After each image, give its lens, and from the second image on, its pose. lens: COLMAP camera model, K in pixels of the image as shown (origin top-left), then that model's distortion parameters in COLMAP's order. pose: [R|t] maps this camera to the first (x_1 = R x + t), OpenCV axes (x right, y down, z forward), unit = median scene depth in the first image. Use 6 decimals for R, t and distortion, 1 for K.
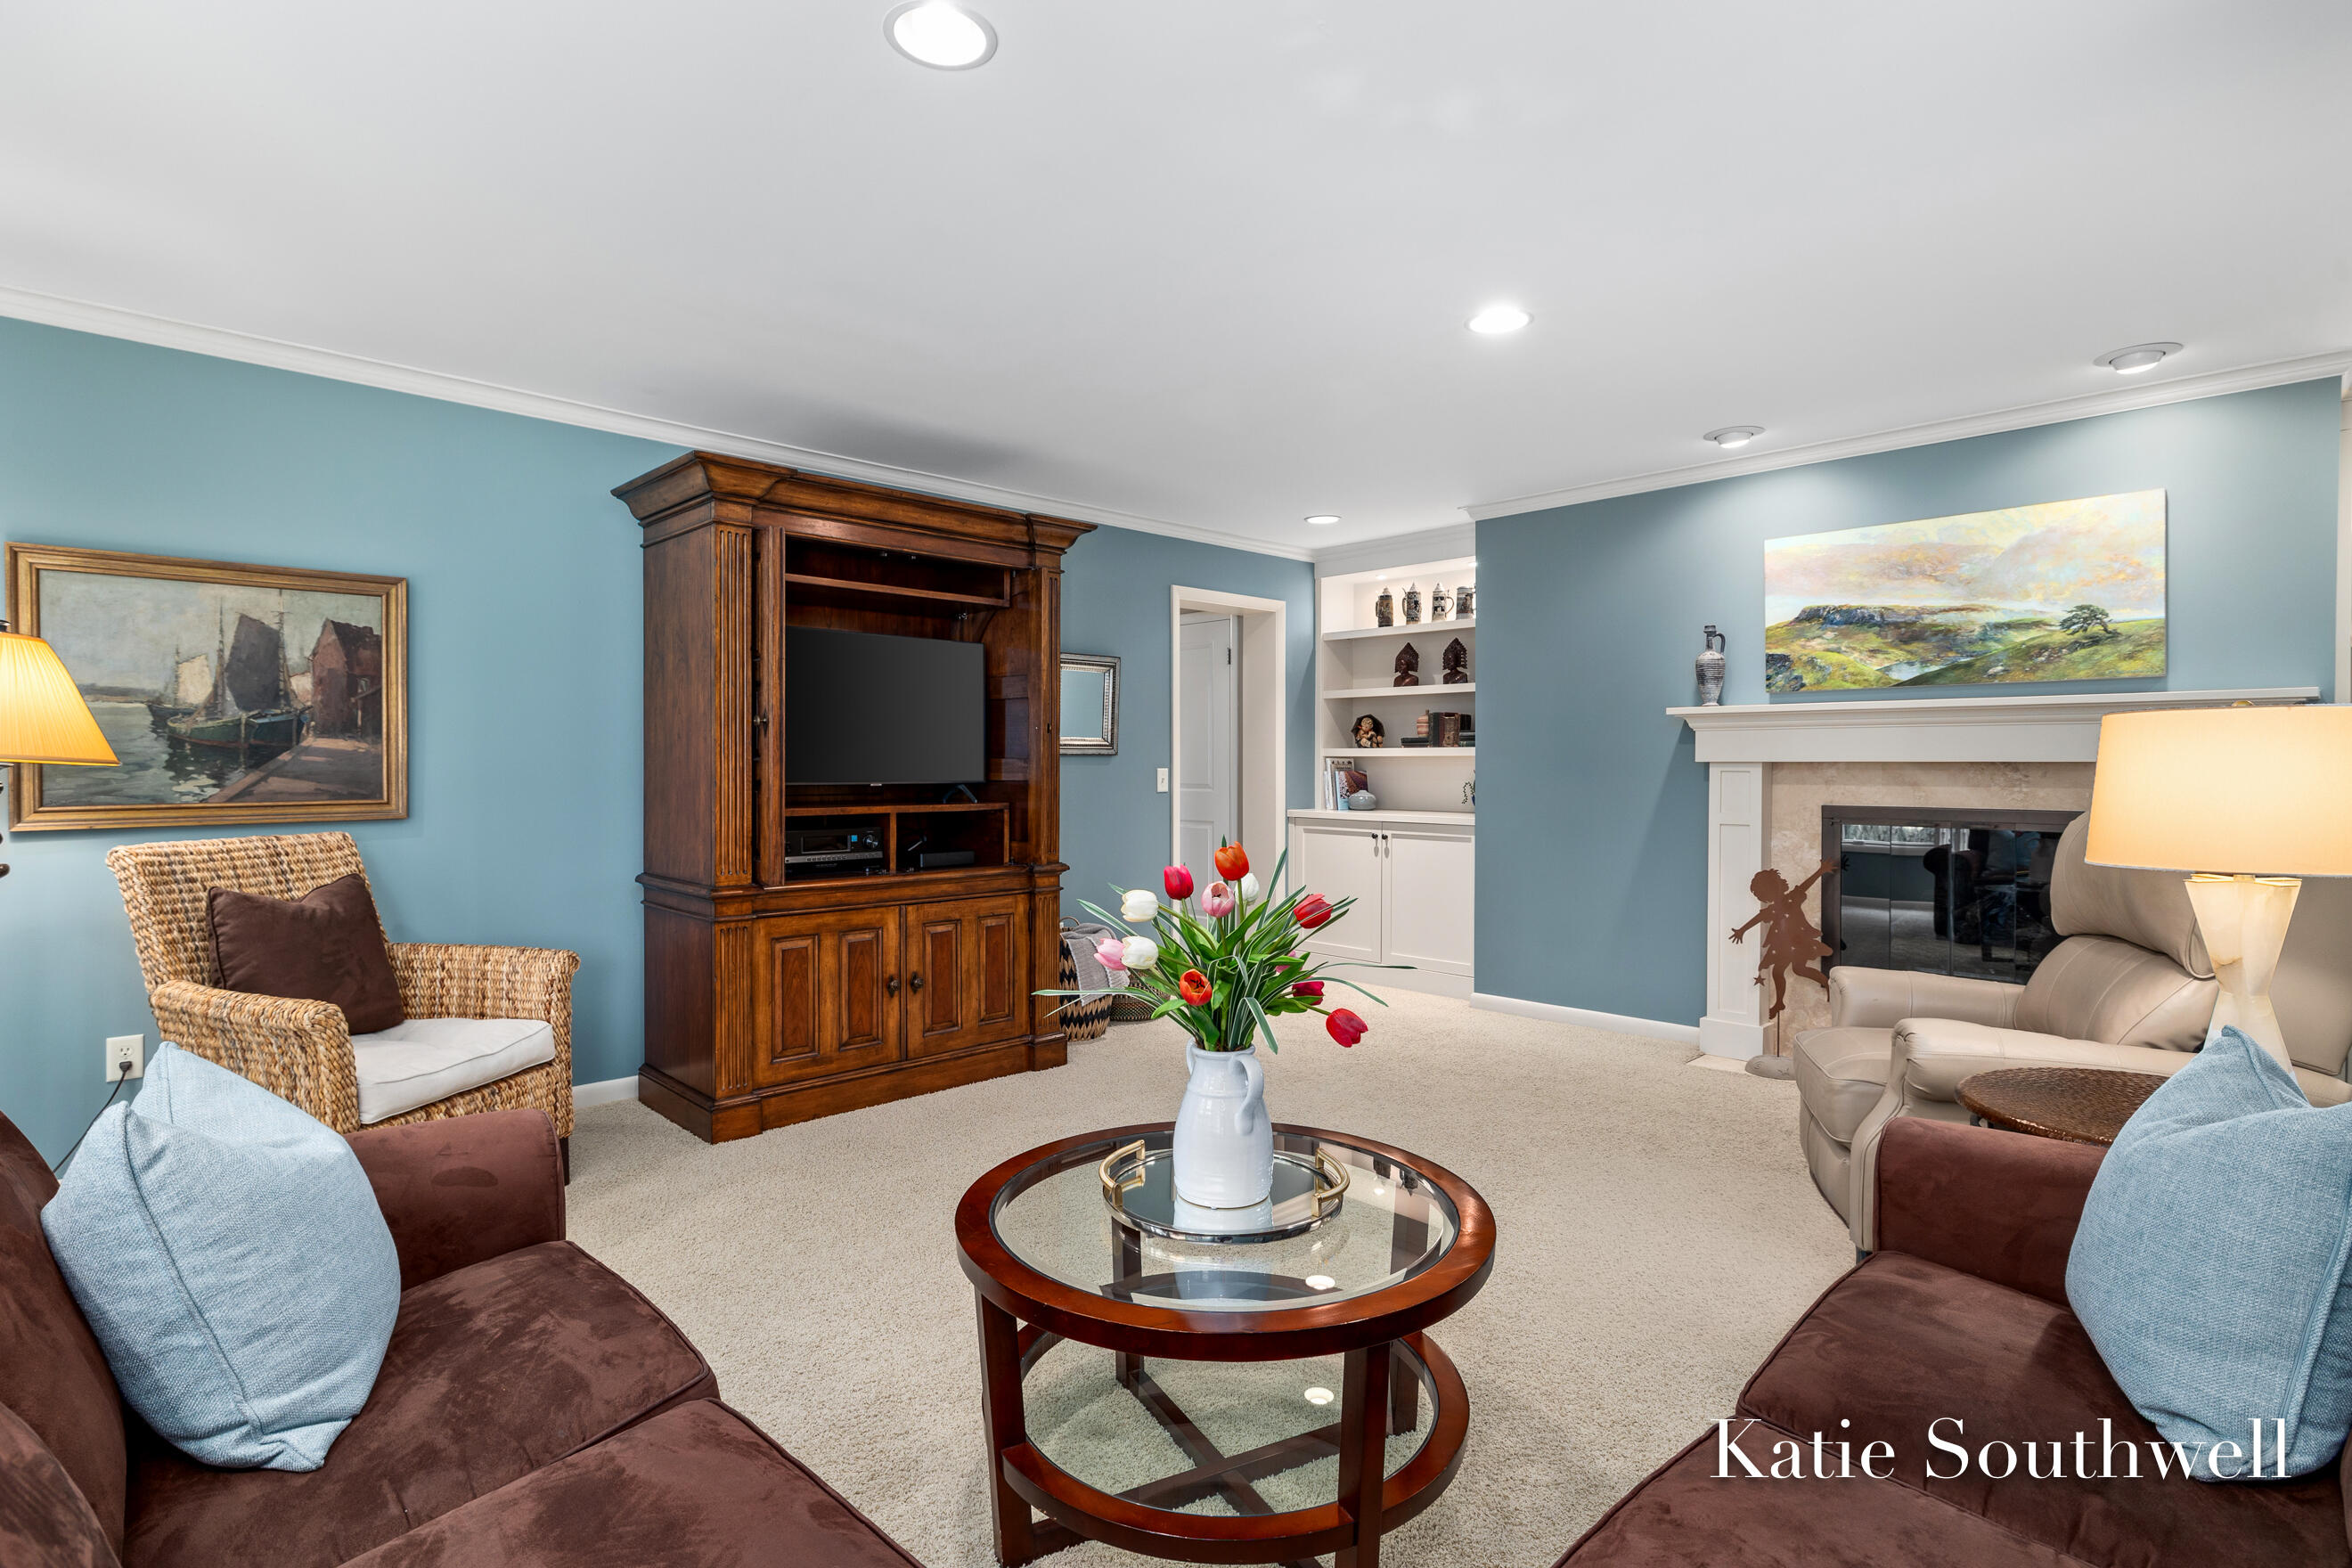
lens RADIAL K [[1128.0, 0, 1172.5], [0, 1128.0, 772.6], [0, 0, 1]] dist [-0.000131, -0.000245]
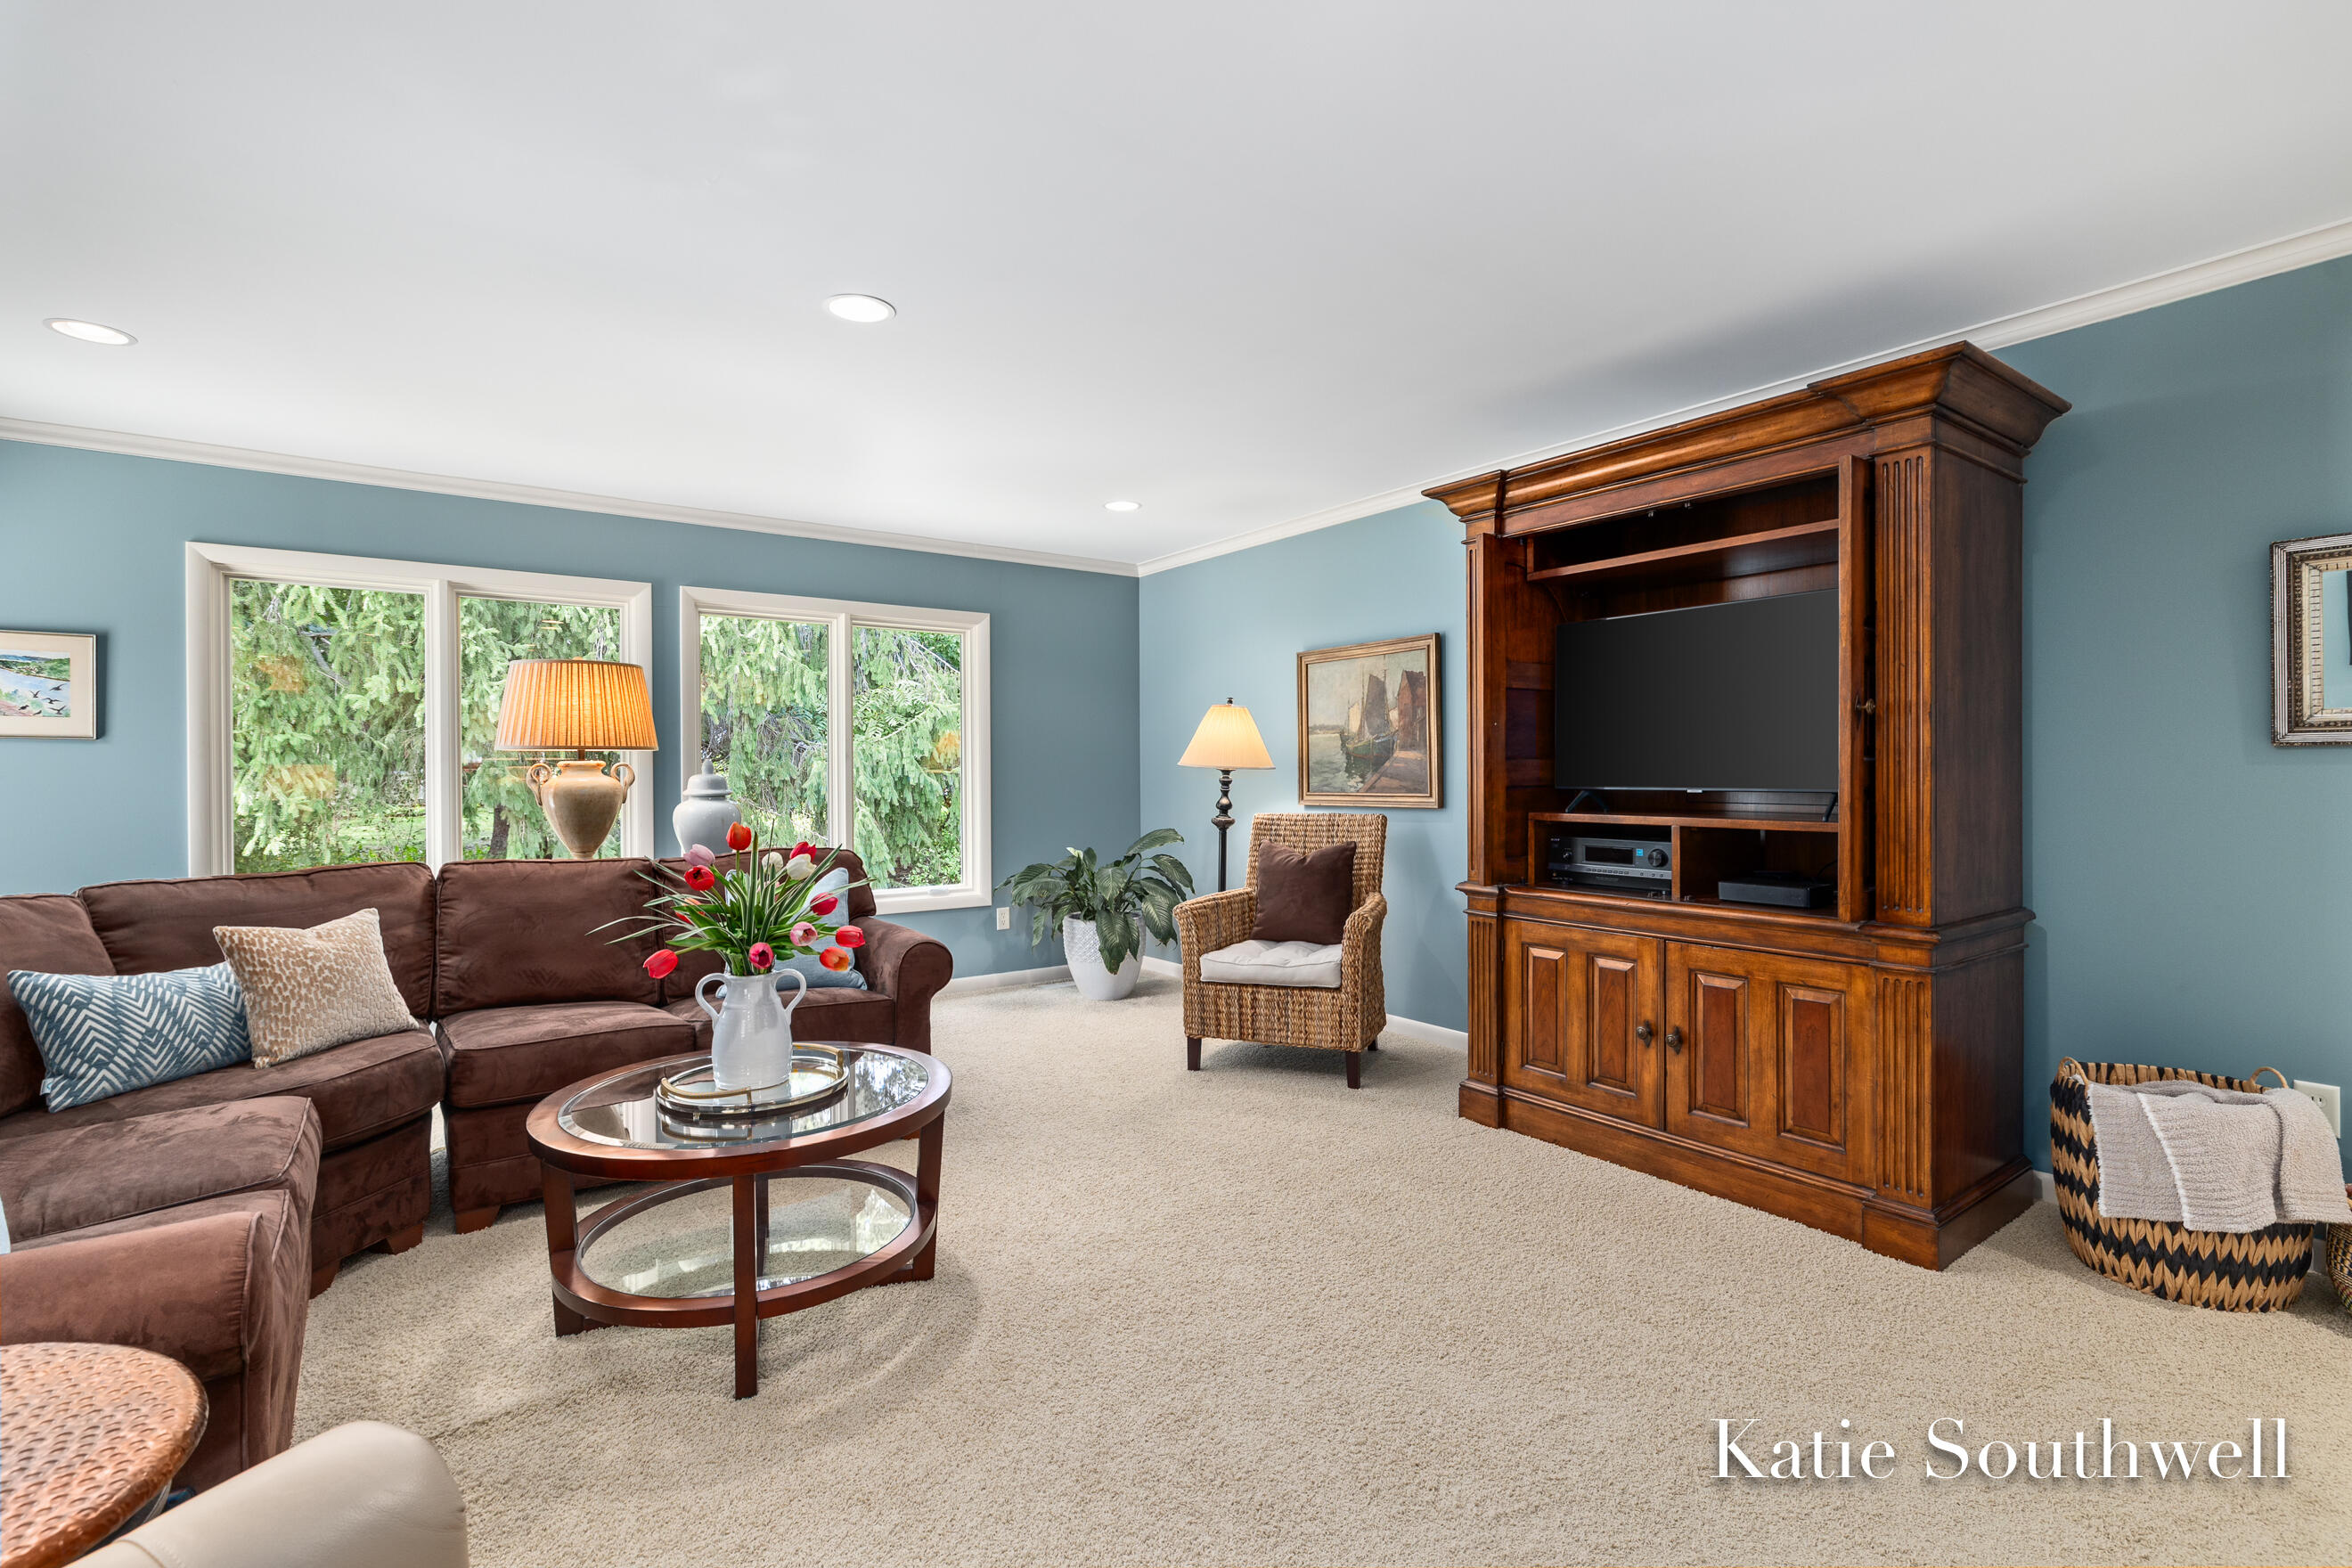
lens RADIAL K [[1081.7, 0, 1182.1], [0, 1081.7, 774.9], [0, 0, 1]] dist [-0.001402, -0.000344]
pose [[-0.135797, 0.003937, -0.990729, 0.595607], [-0.000186, 0.999992, 0.003999, -0.004087], [0.990737, 0.000728, -0.135795, 0.784102]]
